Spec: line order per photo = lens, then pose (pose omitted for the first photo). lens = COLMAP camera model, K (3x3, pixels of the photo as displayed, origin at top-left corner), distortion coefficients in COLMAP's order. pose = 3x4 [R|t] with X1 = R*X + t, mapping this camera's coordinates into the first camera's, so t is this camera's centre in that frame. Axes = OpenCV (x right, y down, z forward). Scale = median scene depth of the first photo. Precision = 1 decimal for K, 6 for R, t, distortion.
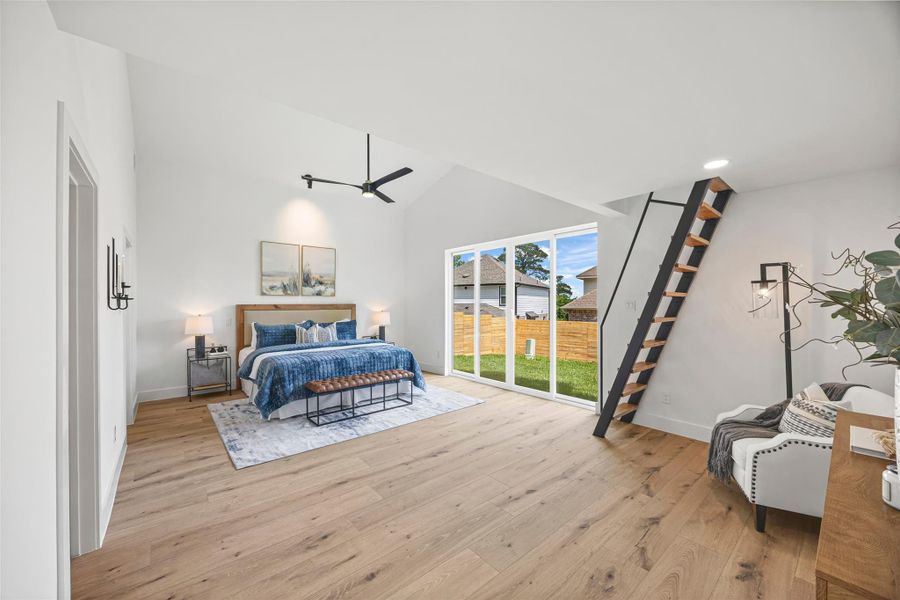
lens RADIAL K [[345.4, 0, 452.0], [0, 345.4, 304.5], [0, 0, 1]] dist [0.000724, 0.000468]
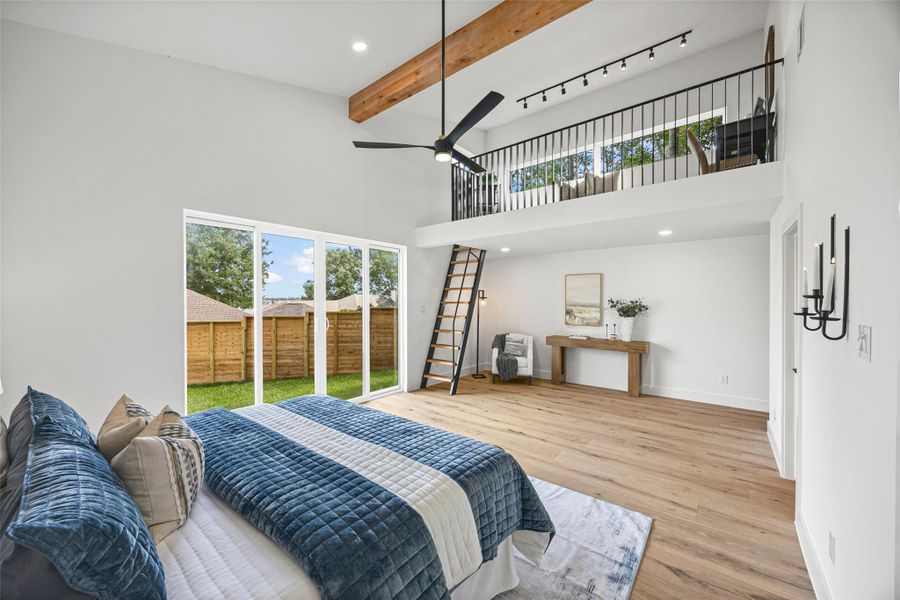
lens RADIAL K [[345.4, 0, 445.3], [0, 345.4, 301.8], [0, 0, 1]] dist [0.000724, 0.000468]
pose [[-0.189071, -0.001013, 0.981963, -0.806365], [0.004627, 0.999987, 0.001922, -0.024928], [-0.981952, 0.004907, -0.189064, 0.989030]]
